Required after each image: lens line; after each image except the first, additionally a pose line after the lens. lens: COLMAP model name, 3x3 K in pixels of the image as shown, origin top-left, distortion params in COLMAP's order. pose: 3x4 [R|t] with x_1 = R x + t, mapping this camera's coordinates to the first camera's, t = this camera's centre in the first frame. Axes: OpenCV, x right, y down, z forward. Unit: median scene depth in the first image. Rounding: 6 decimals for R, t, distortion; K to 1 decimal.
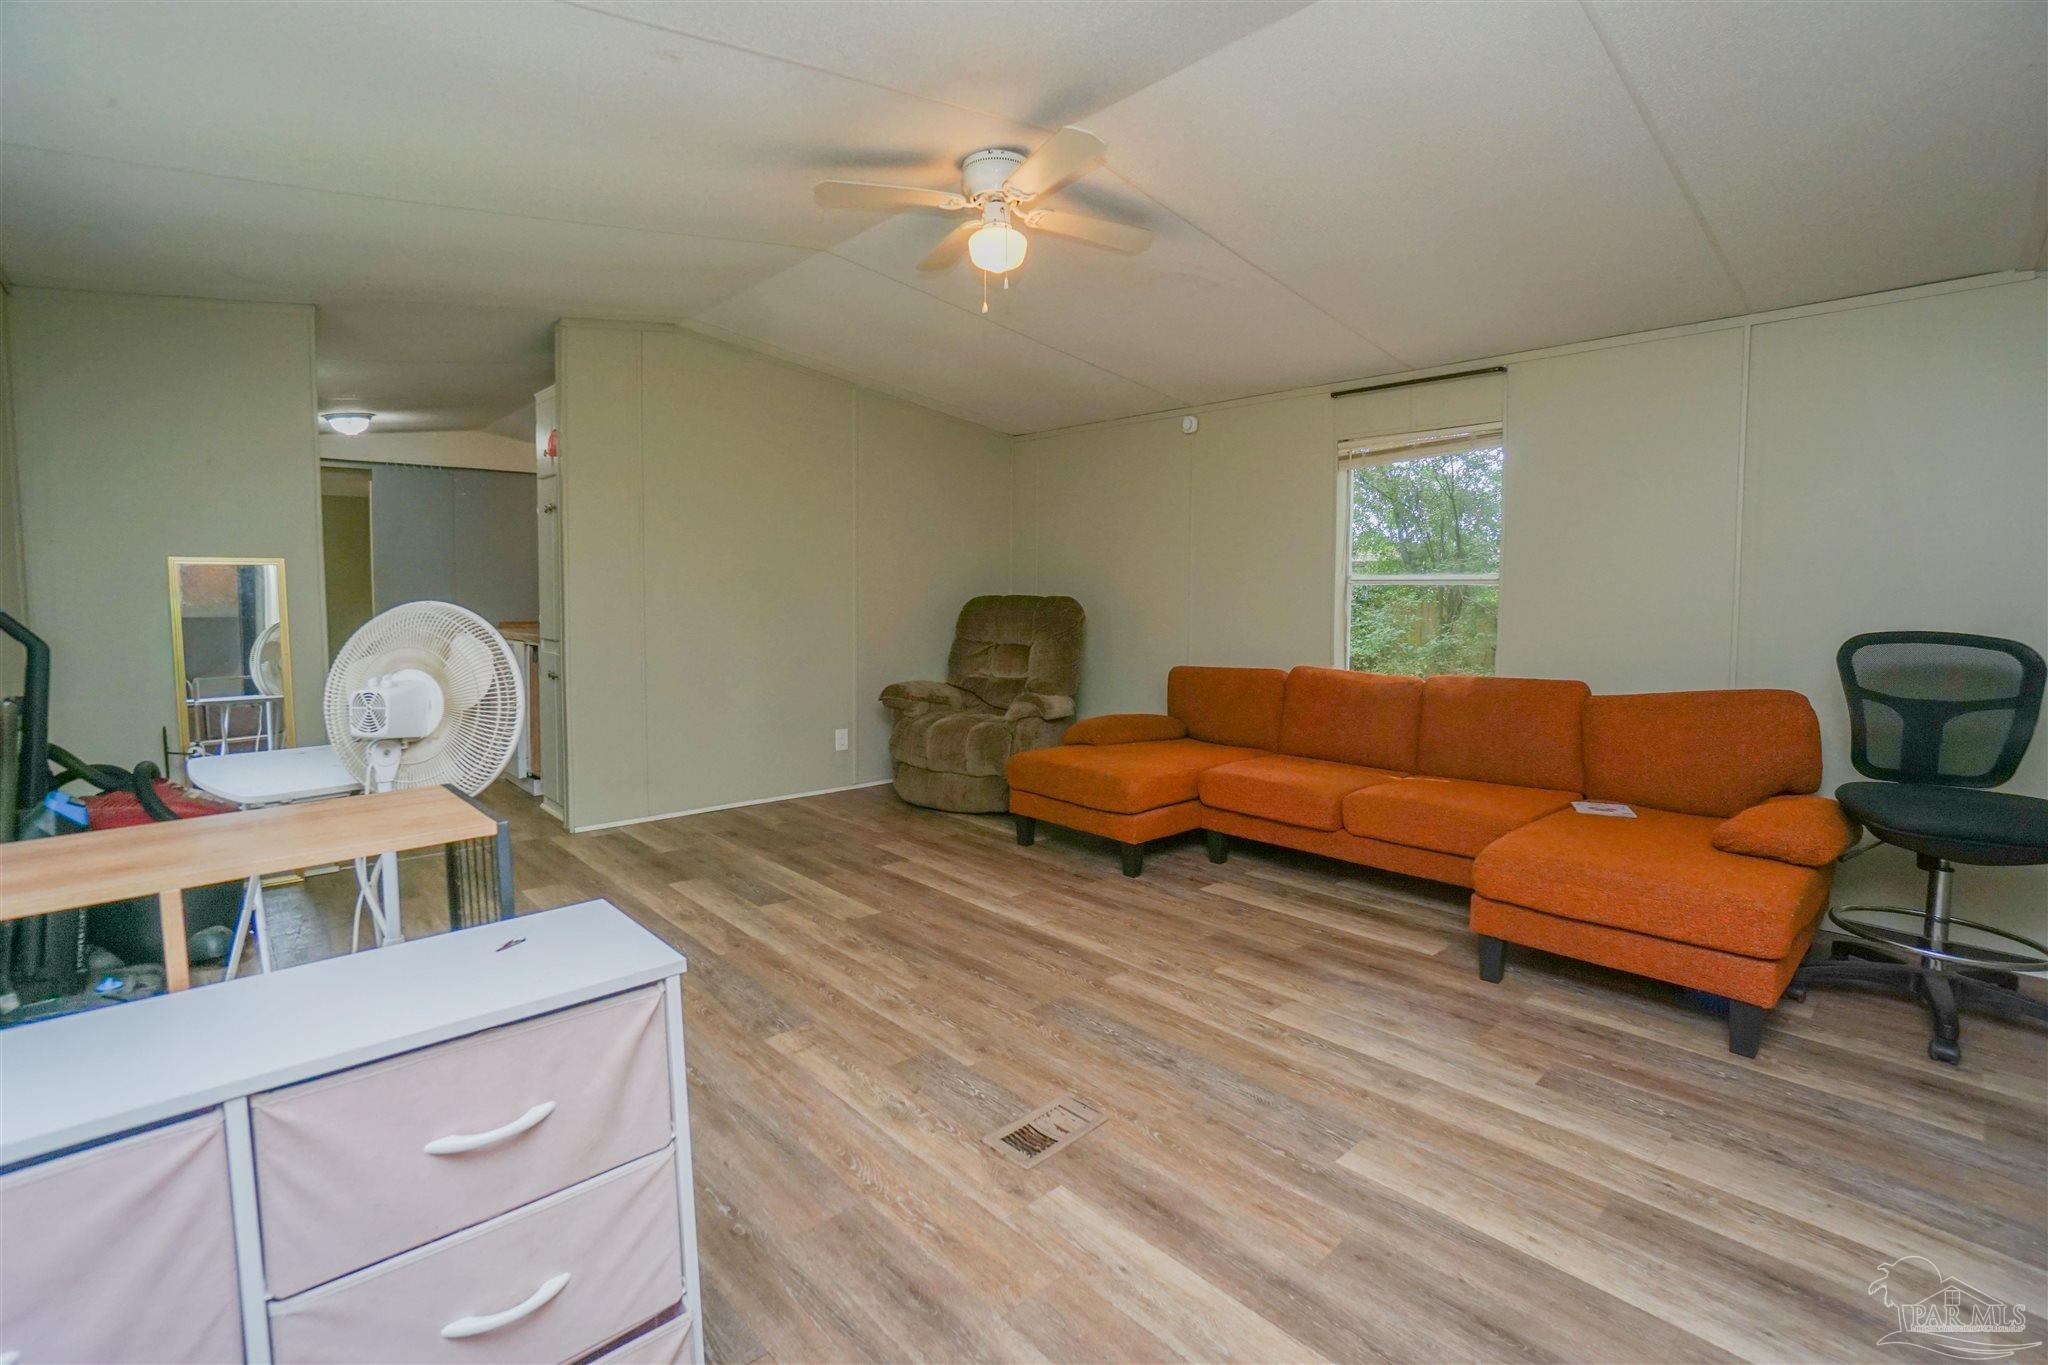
lens RADIAL K [[947.1, 0, 966.4], [0, 947.1, 673.7], [0, 0, 1]] dist [-0.067777, 0.022470]
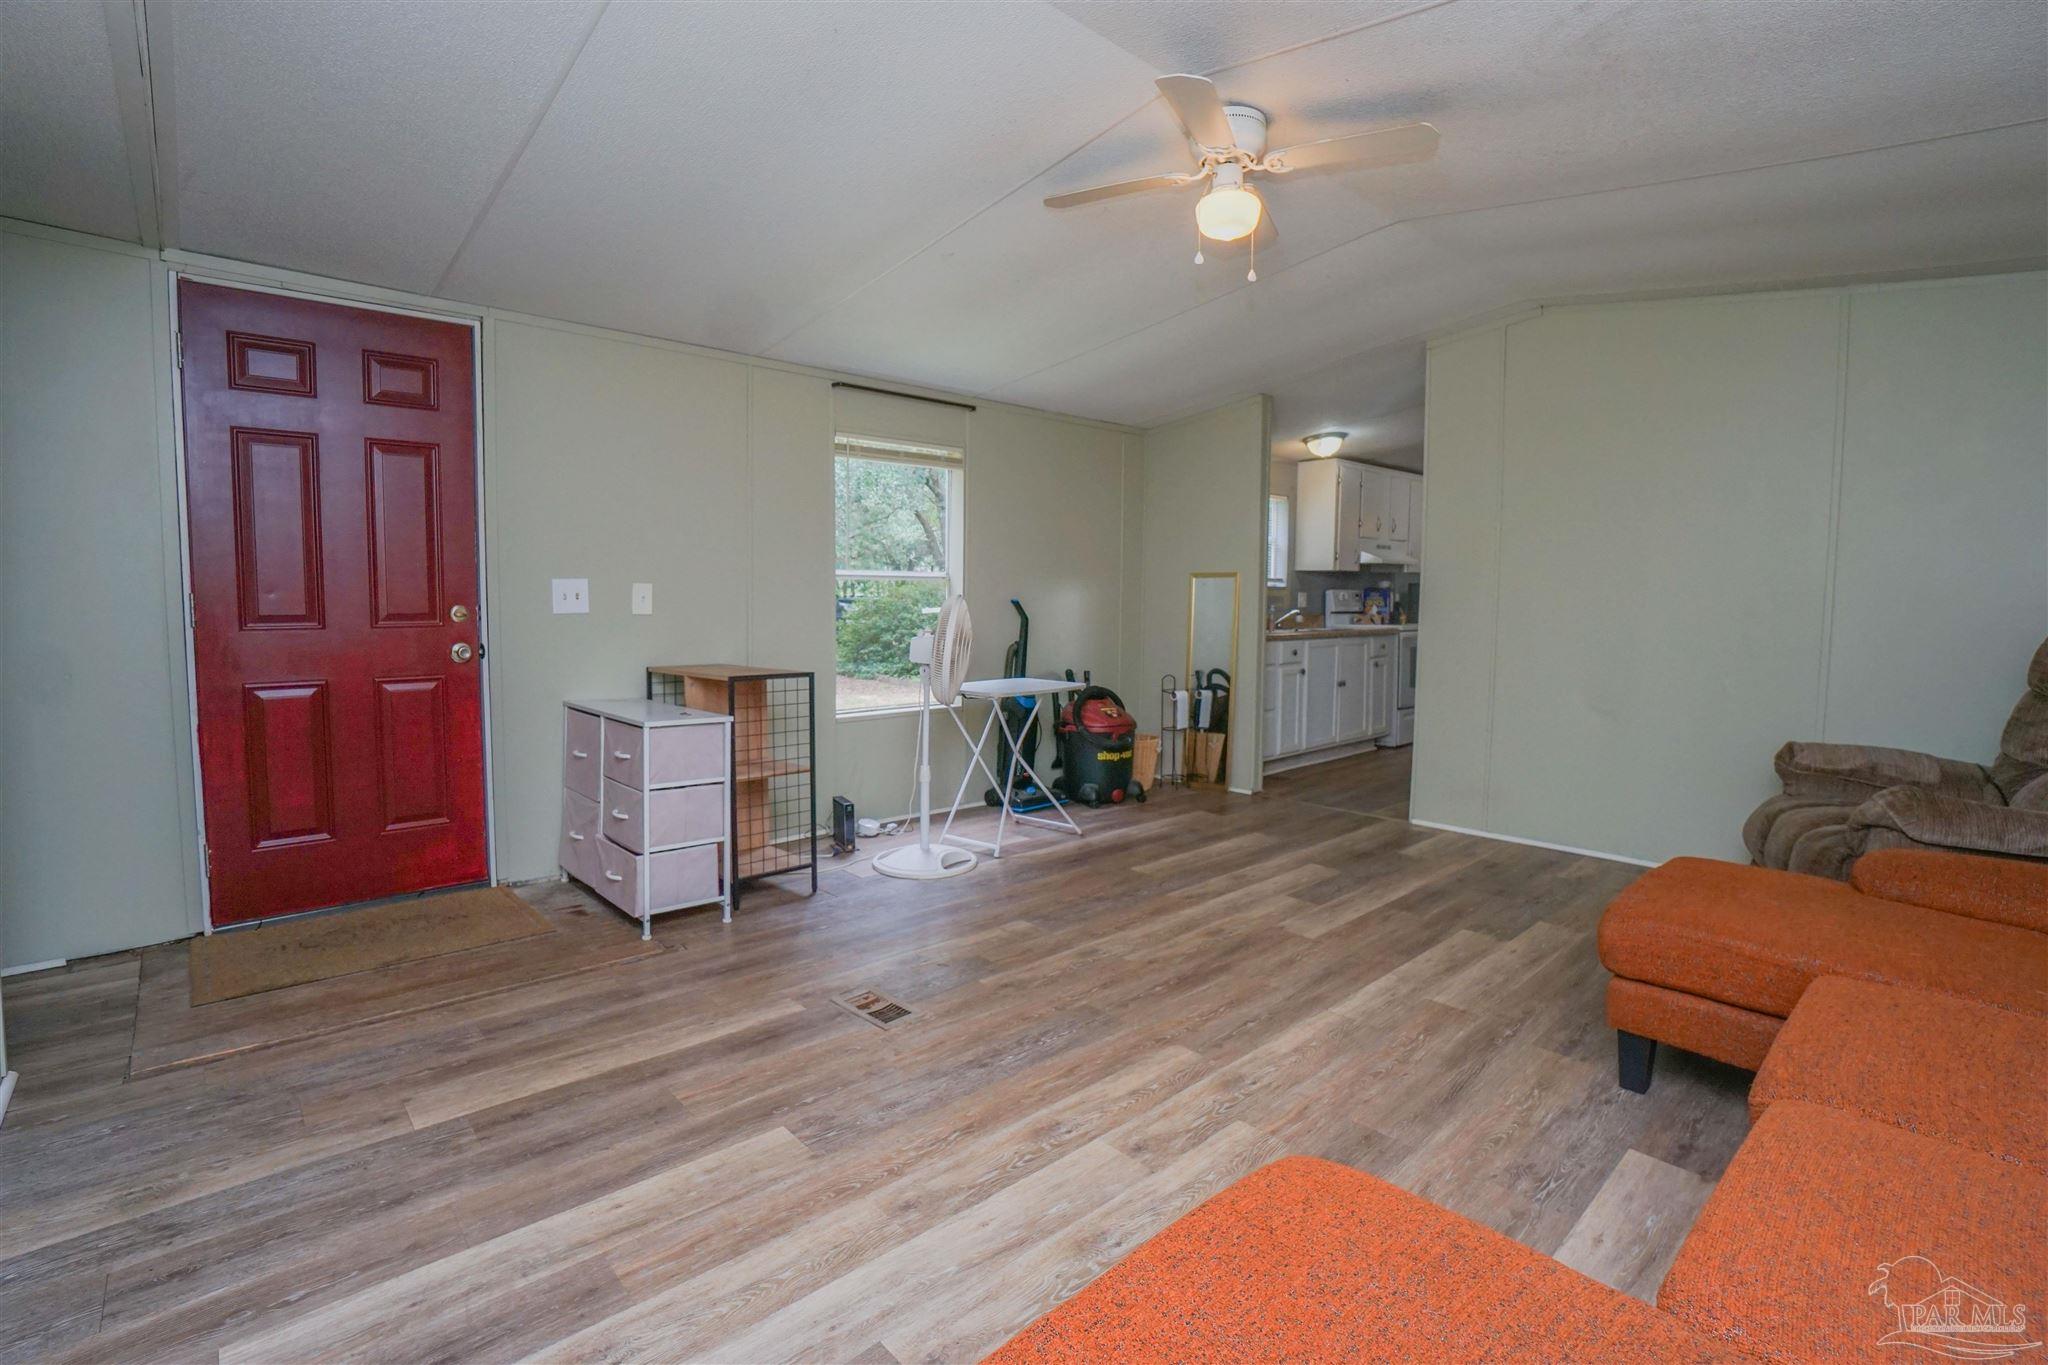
lens RADIAL K [[909.0, 0, 1005.8], [0, 909.0, 654.7], [0, 0, 1]] dist [-0.054233, 0.020274]
pose [[0.024605, 0.061811, -0.997785, 0.886874], [-0.096650, 0.993558, 0.059165, -0.054478], [0.995014, 0.094981, 0.030420, 0.749998]]
